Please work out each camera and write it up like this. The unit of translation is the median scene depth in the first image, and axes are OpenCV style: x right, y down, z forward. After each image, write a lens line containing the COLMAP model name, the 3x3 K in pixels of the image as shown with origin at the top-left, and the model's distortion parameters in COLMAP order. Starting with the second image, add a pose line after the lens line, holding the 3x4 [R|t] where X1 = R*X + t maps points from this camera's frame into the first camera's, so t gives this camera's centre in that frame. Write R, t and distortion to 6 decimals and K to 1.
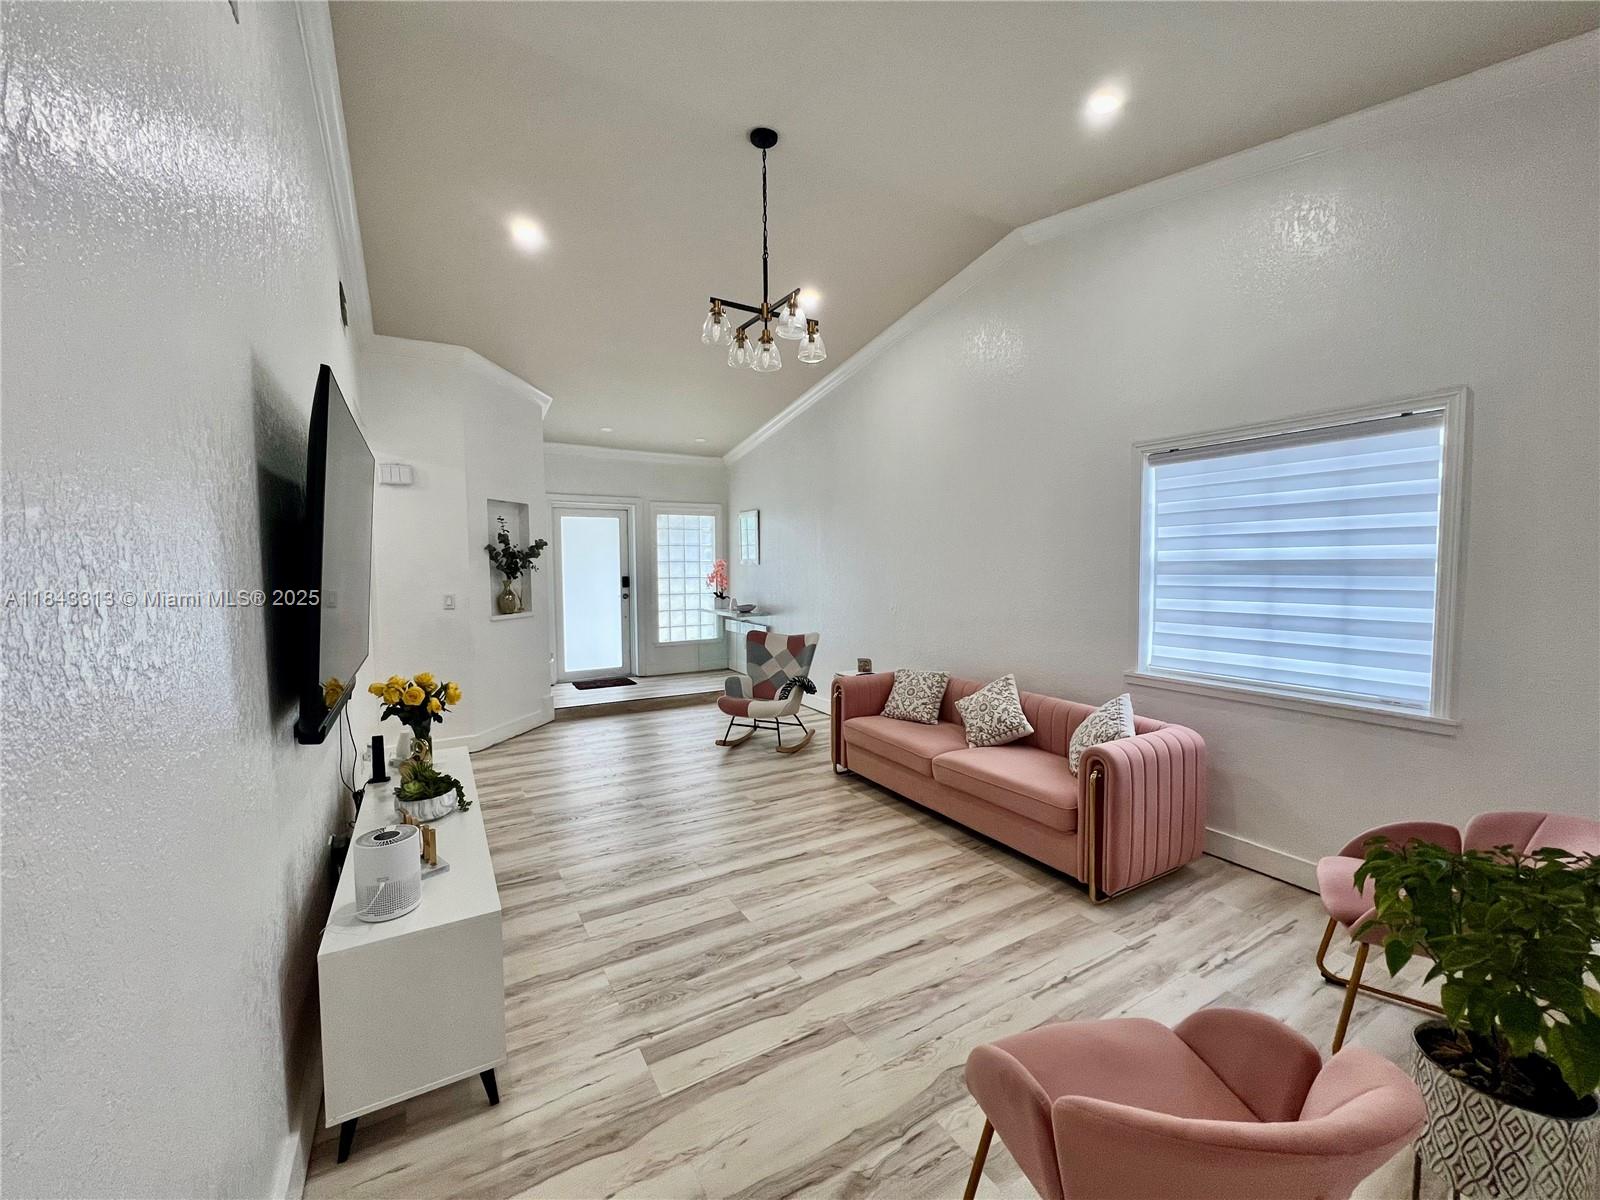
lens RADIAL K [[640.3, 0, 795.3], [0, 640.3, 599.1], [0, 0, 1]] dist [0.000441, 0.000380]
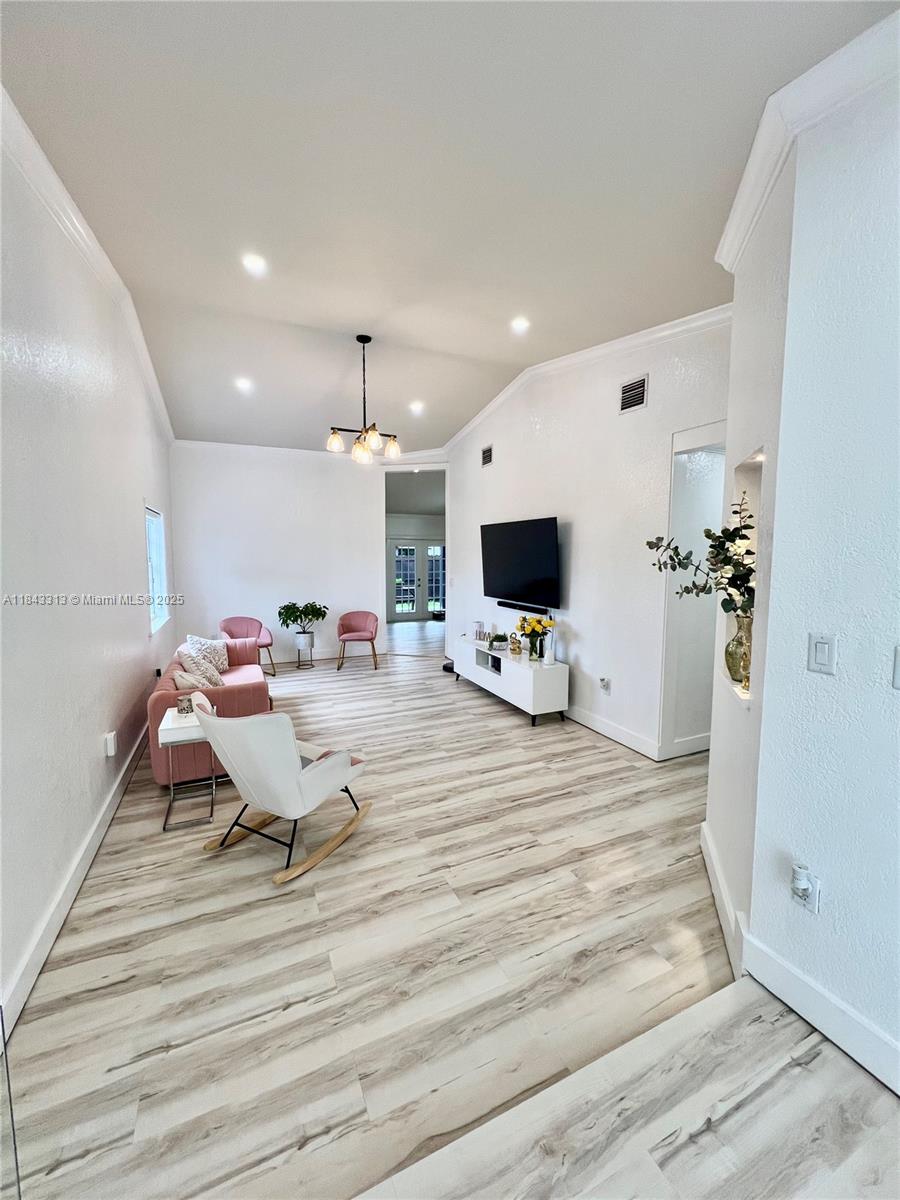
lens RADIAL K [[480.2, 0, 453.3], [0, 480.2, 593.8], [0, 0, 1]] dist [0.000441, 0.000380]
pose [[-0.994748, -0.008357, 0.102016, -0.443074], [0.005885, 0.990343, 0.138511, -0.176416], [-0.102189, 0.138384, -0.985093, 2.419019]]
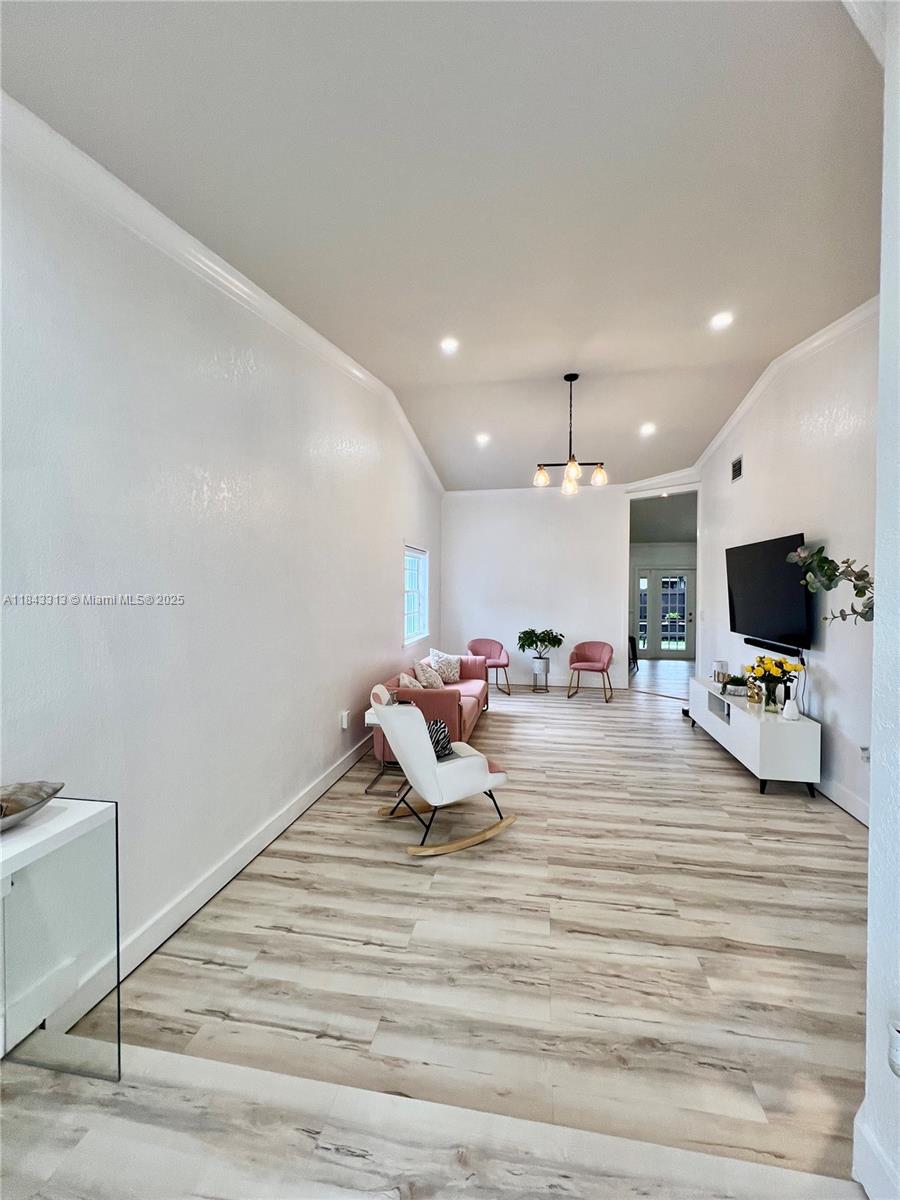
lens RADIAL K [[480.2, 0, 453.1], [0, 480.2, 595.4], [0, 0, 1]] dist [0.000441, 0.000380]
pose [[-0.758402, -0.010094, 0.651709, -0.721059], [0.035467, 0.997759, 0.056728, -0.149753], [-0.650822, 0.066137, -0.756344, 2.357417]]
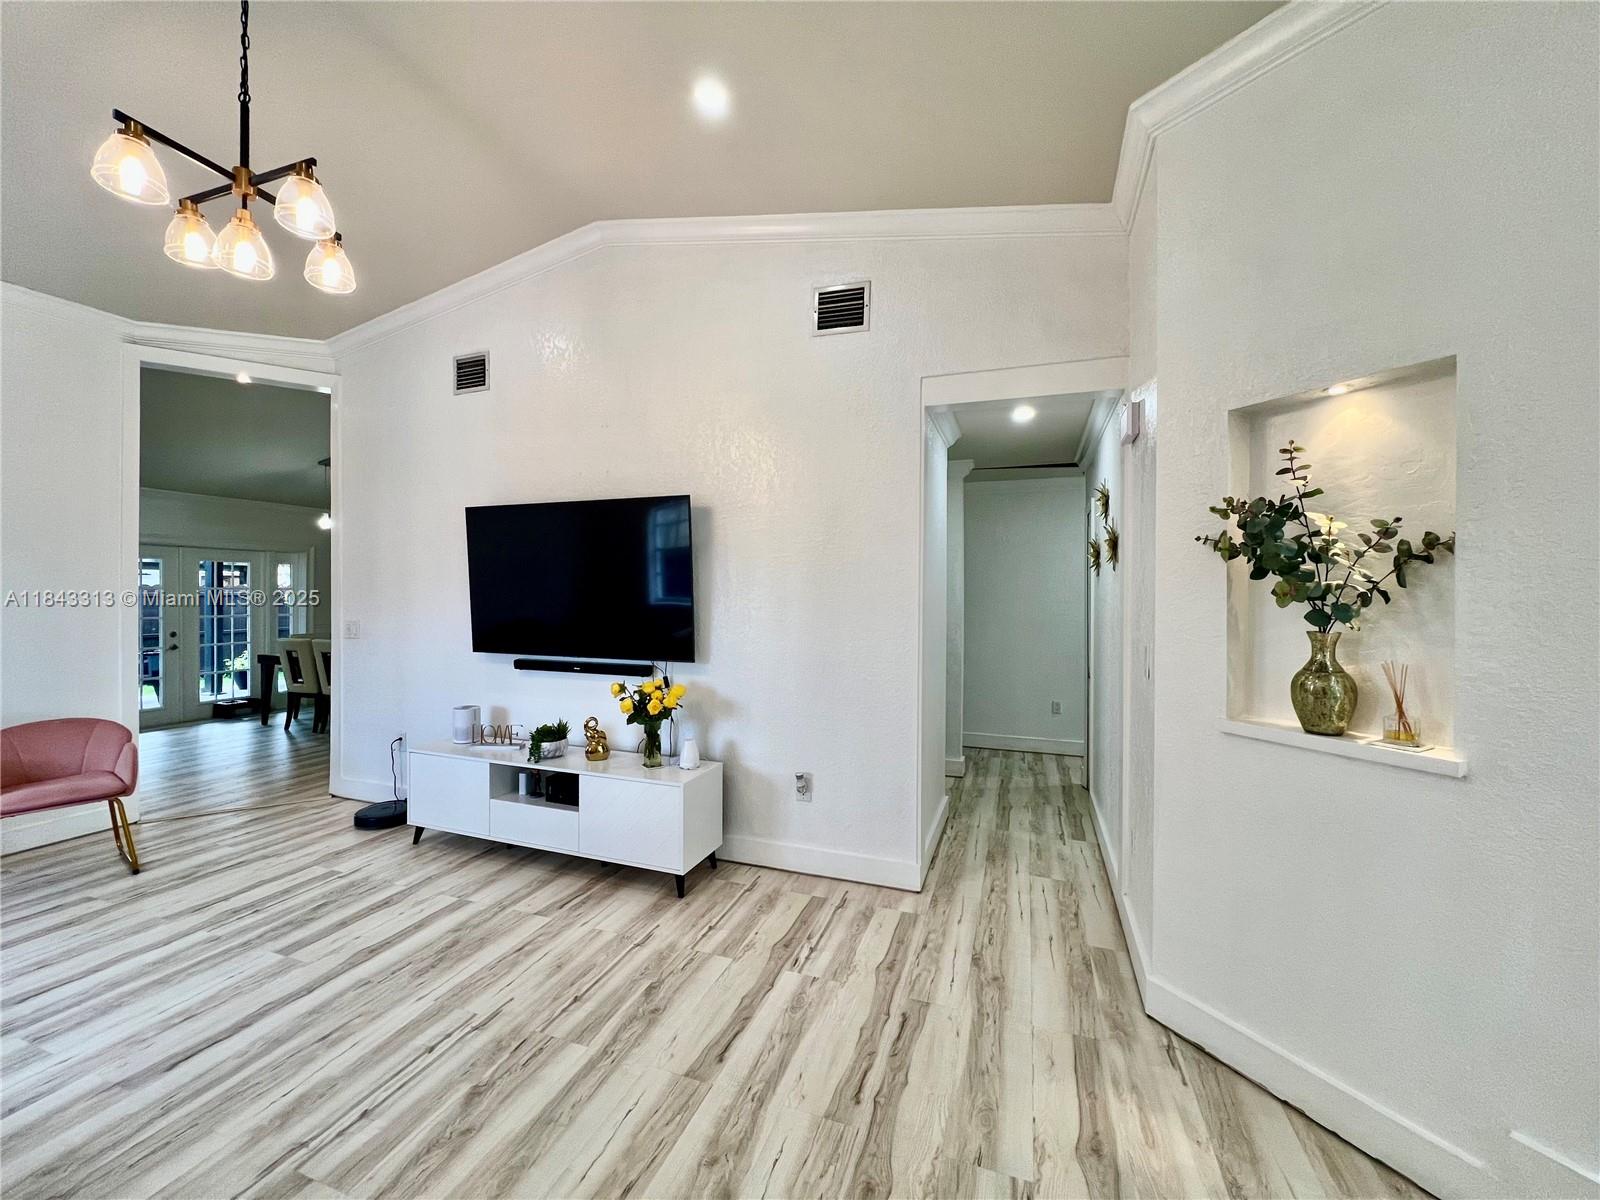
lens RADIAL K [[640.3, 0, 797.5], [0, 640.3, 598.1], [0, 0, 1]] dist [0.000441, 0.000380]
pose [[-0.771452, 0.003783, -0.636277, -0.059074], [-0.036977, 0.998026, 0.050766, -0.092764], [0.635212, 0.062692, -0.769789, 1.867491]]
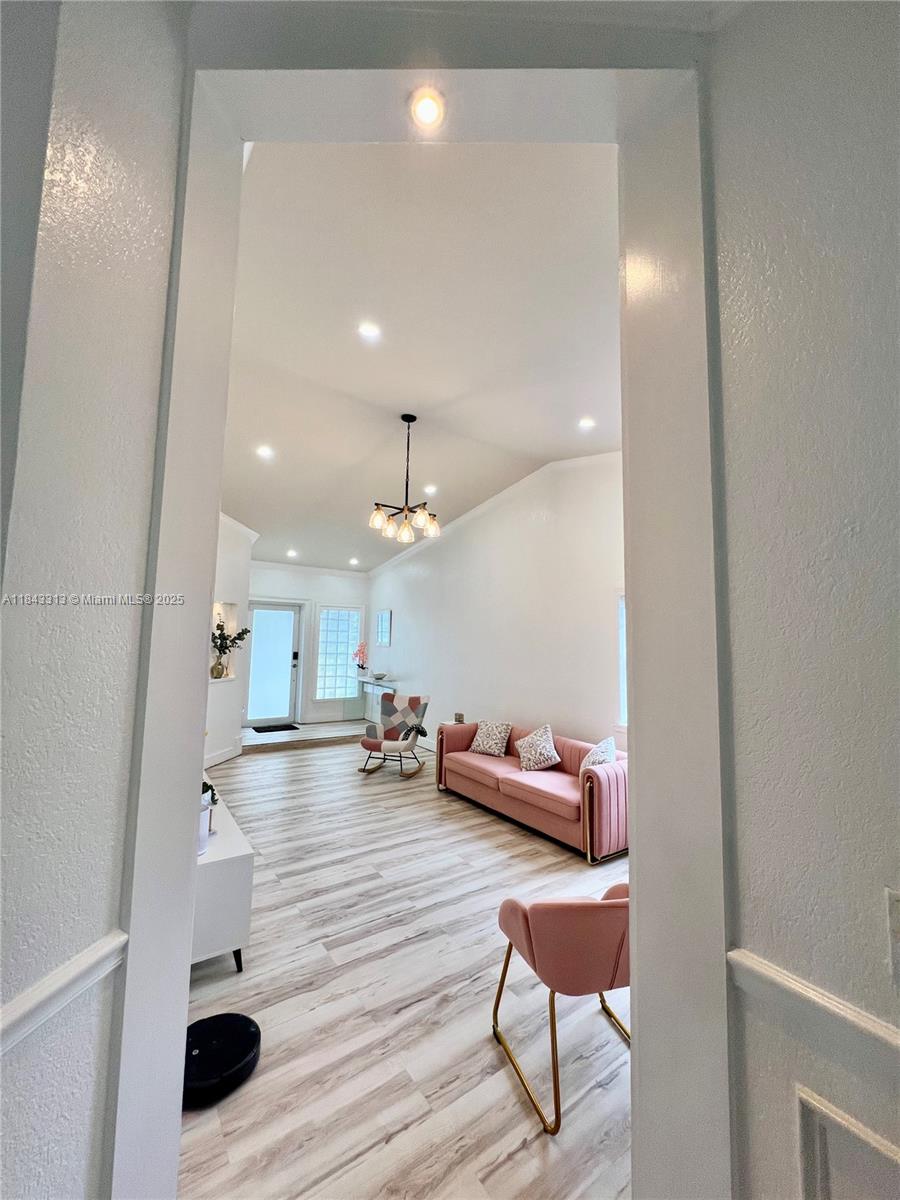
lens RADIAL K [[480.2, 0, 454.5], [0, 480.2, 594.7], [0, 0, 1]] dist [0.000441, 0.000380]
pose [[0.995568, 0.036278, 0.086762, -0.020702], [-0.023118, 0.988697, -0.148132, -0.027252], [-0.091155, 0.145470, 0.985154, -0.275609]]
